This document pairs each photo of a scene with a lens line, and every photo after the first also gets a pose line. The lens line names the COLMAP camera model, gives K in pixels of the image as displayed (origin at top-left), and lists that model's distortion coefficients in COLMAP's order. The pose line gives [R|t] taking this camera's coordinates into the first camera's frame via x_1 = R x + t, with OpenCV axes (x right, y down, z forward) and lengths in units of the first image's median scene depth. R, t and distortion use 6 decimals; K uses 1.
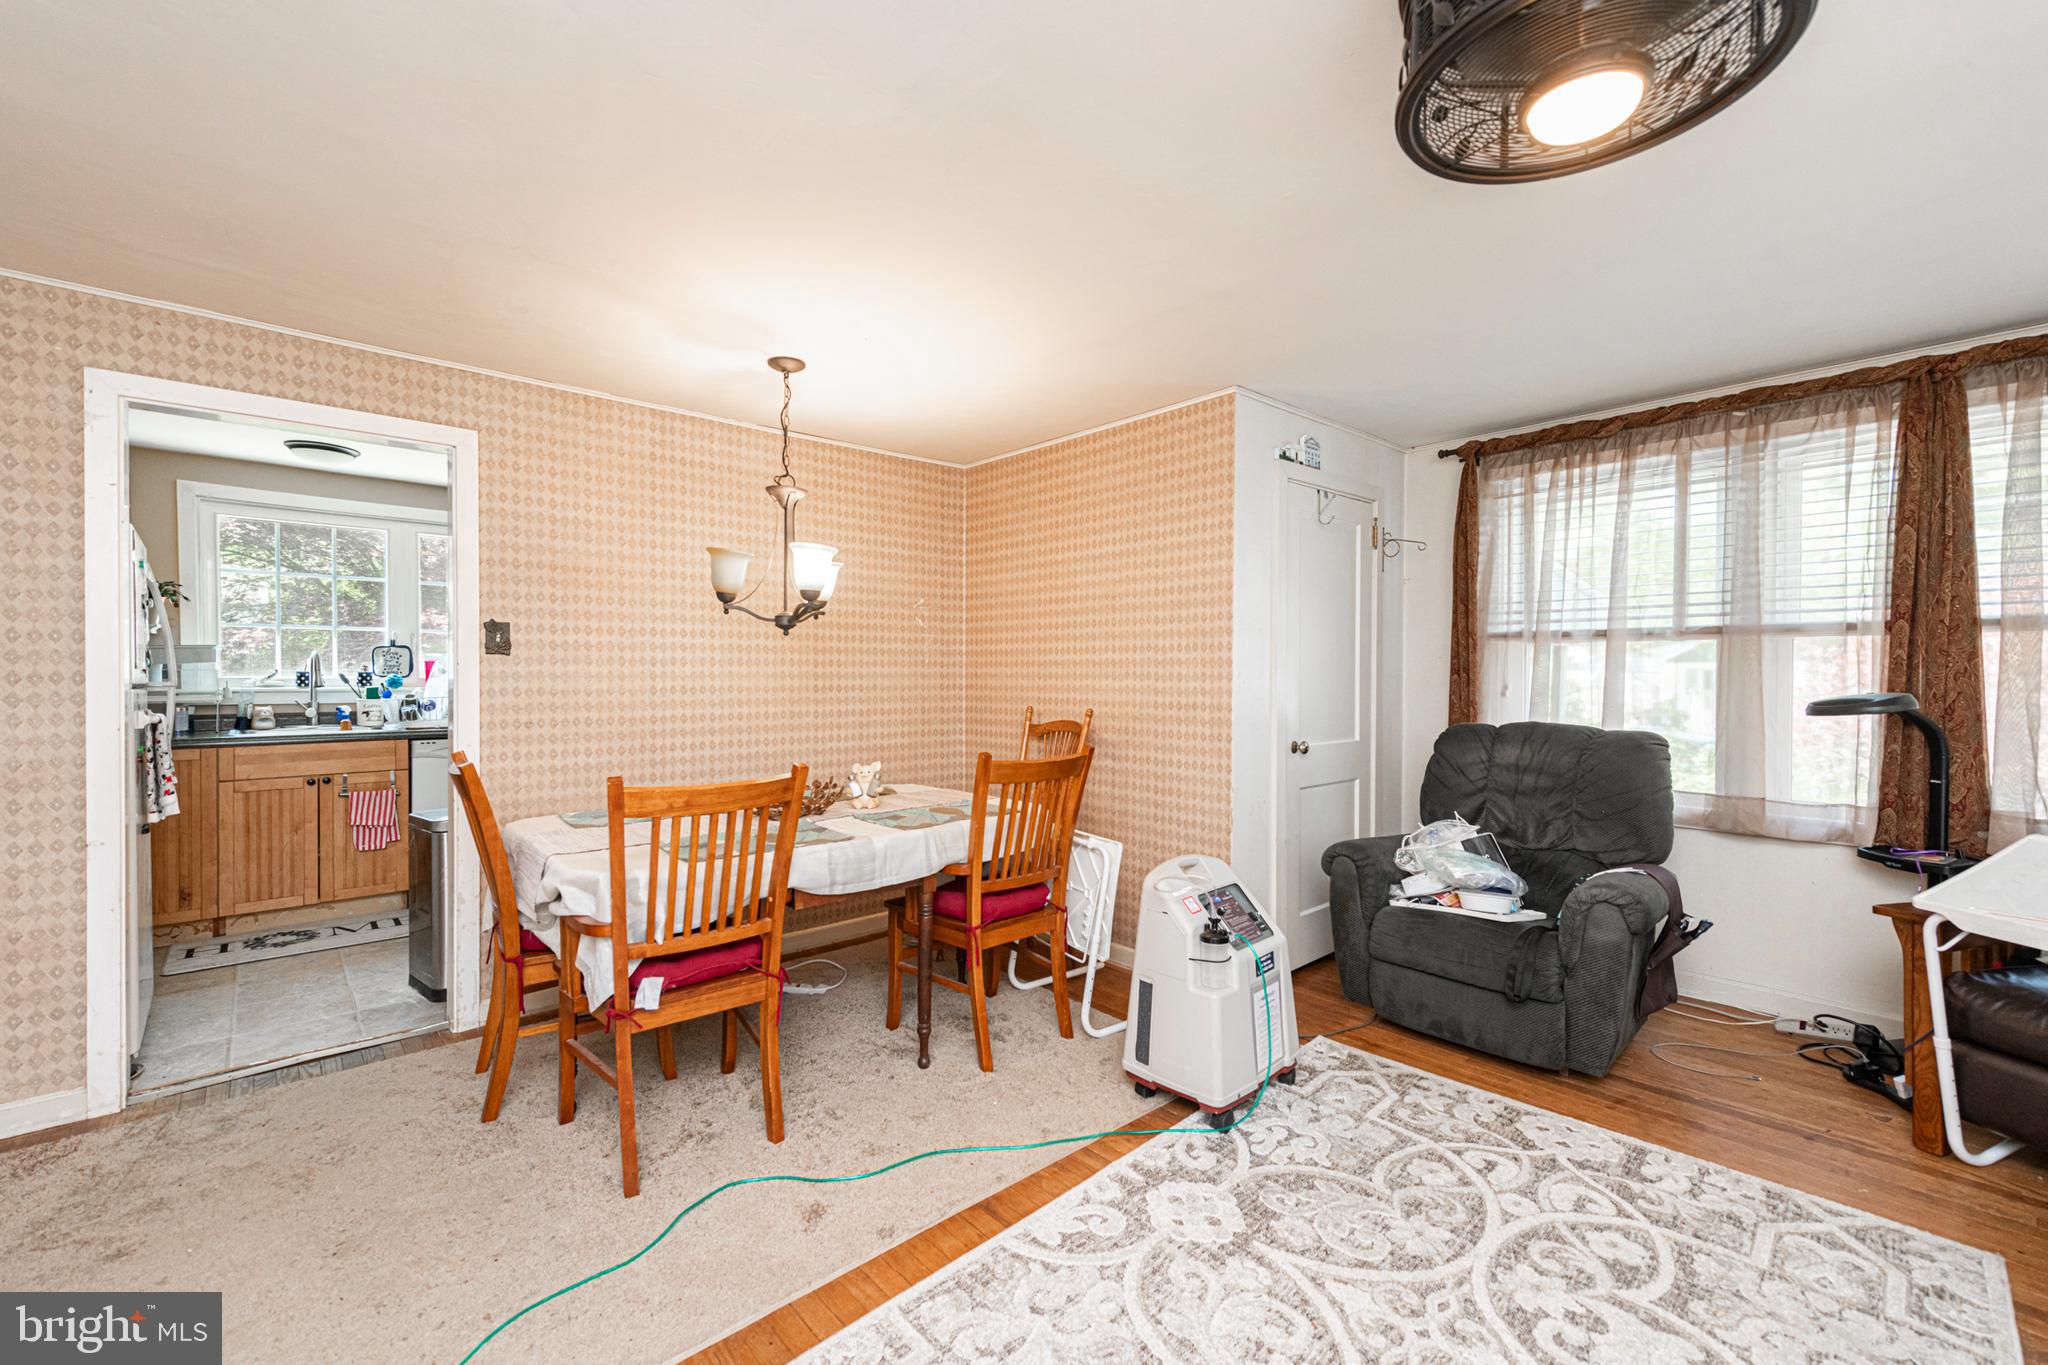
lens RADIAL K [[832.5, 0, 1033.4], [0, 832.5, 677.3], [0, 0, 1]] dist [-0.011718, -0.000271]
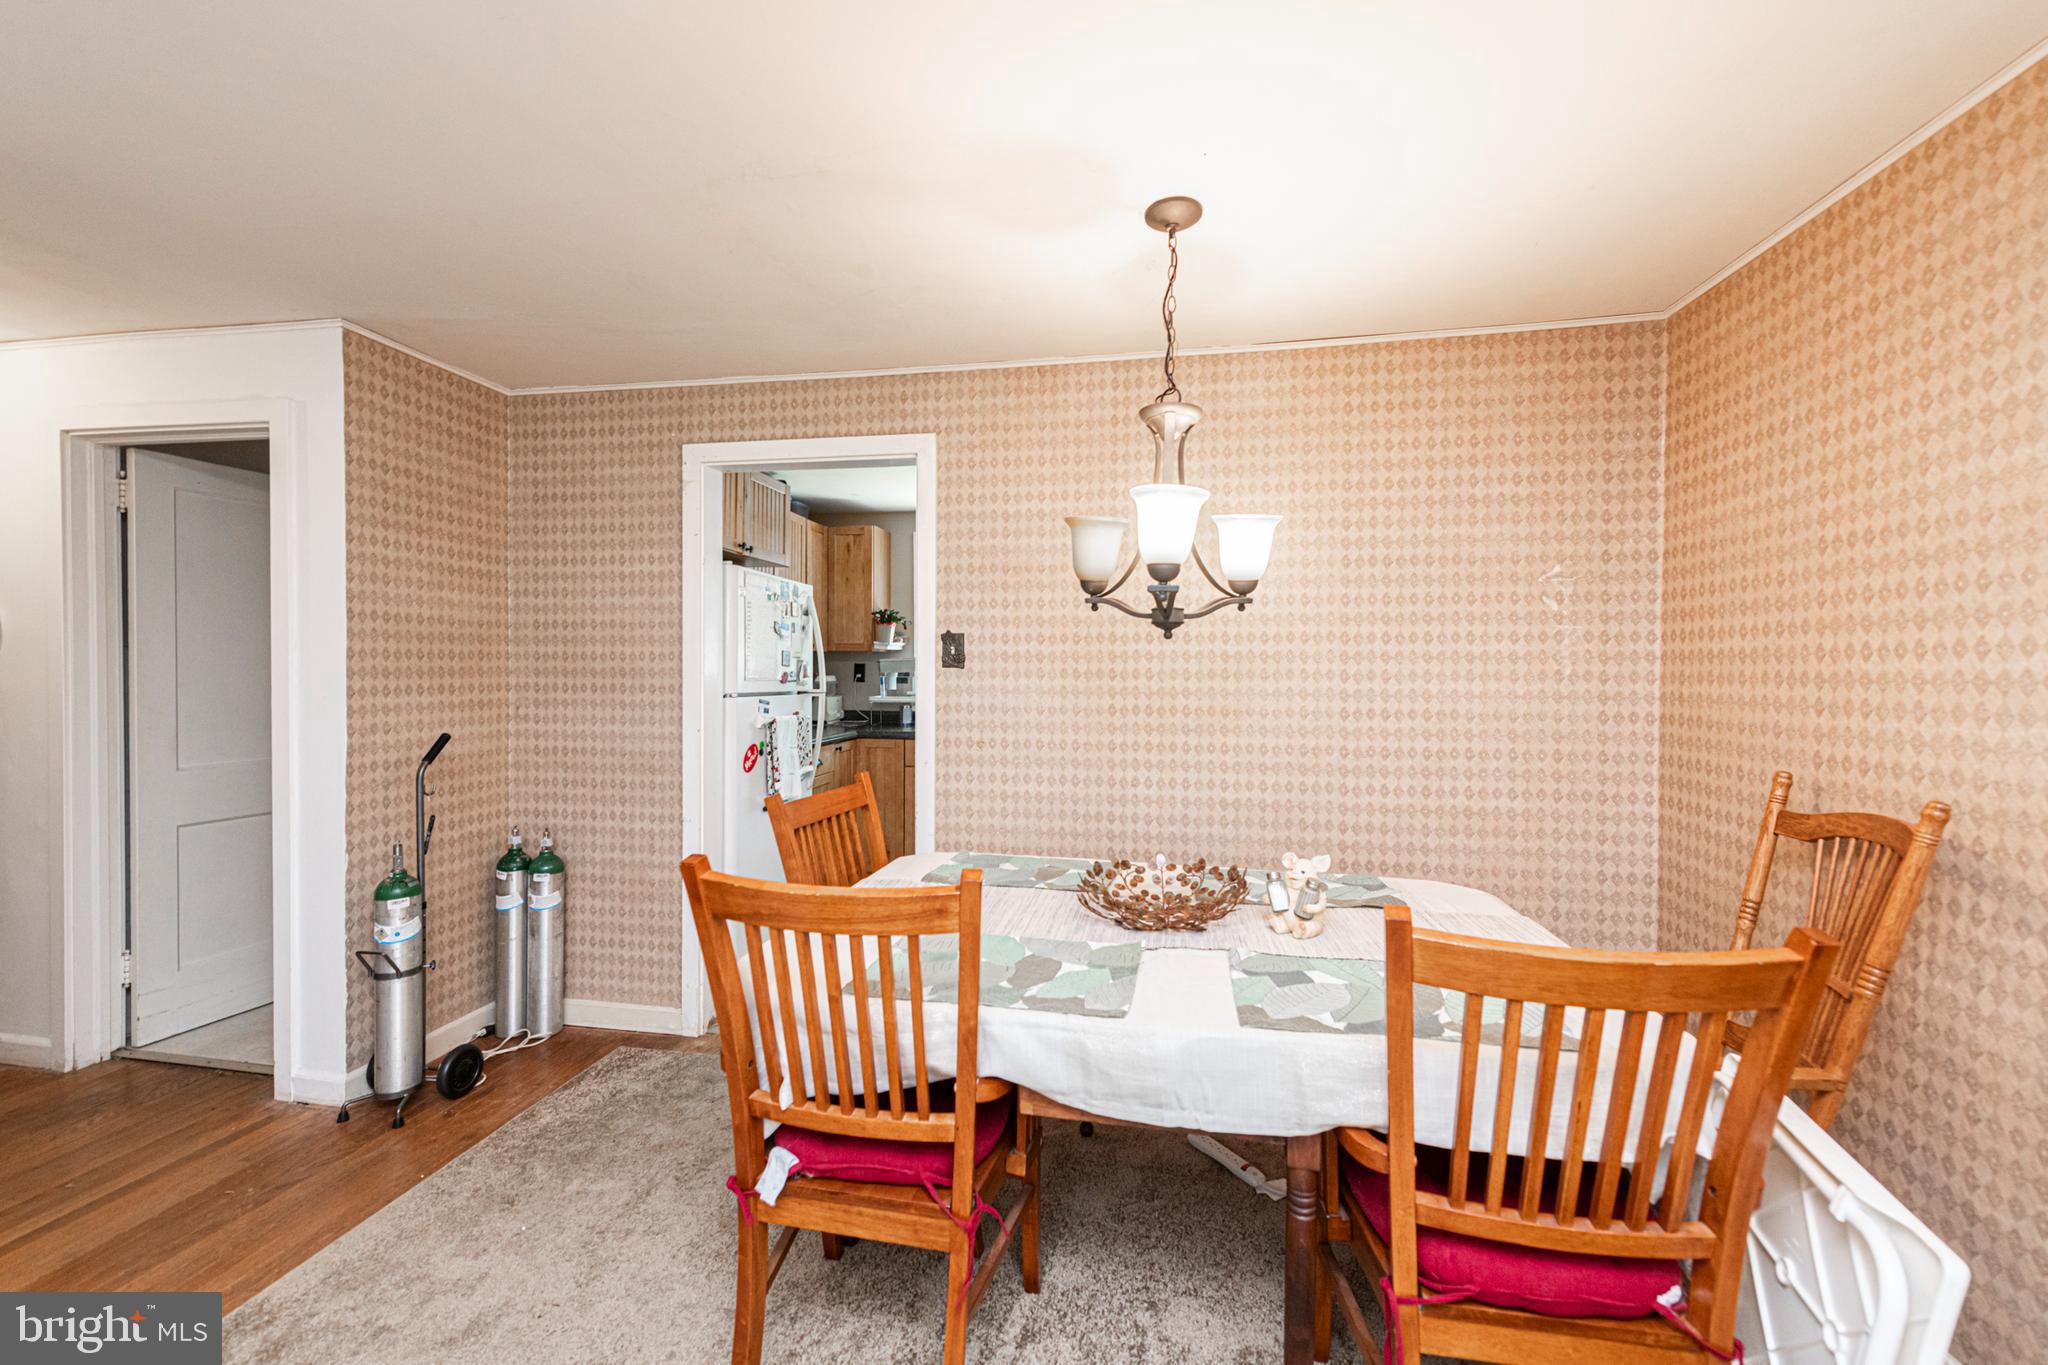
lens RADIAL K [[816.5, 0, 1006.5], [0, 816.5, 674.5], [0, 0, 1]] dist [0.000879, -0.001368]
pose [[0.607344, 0.004735, -0.794425, 0.122735], [-0.008365, 0.999965, -0.000435, -0.019616], [0.794395, 0.006909, 0.607363, 0.486280]]
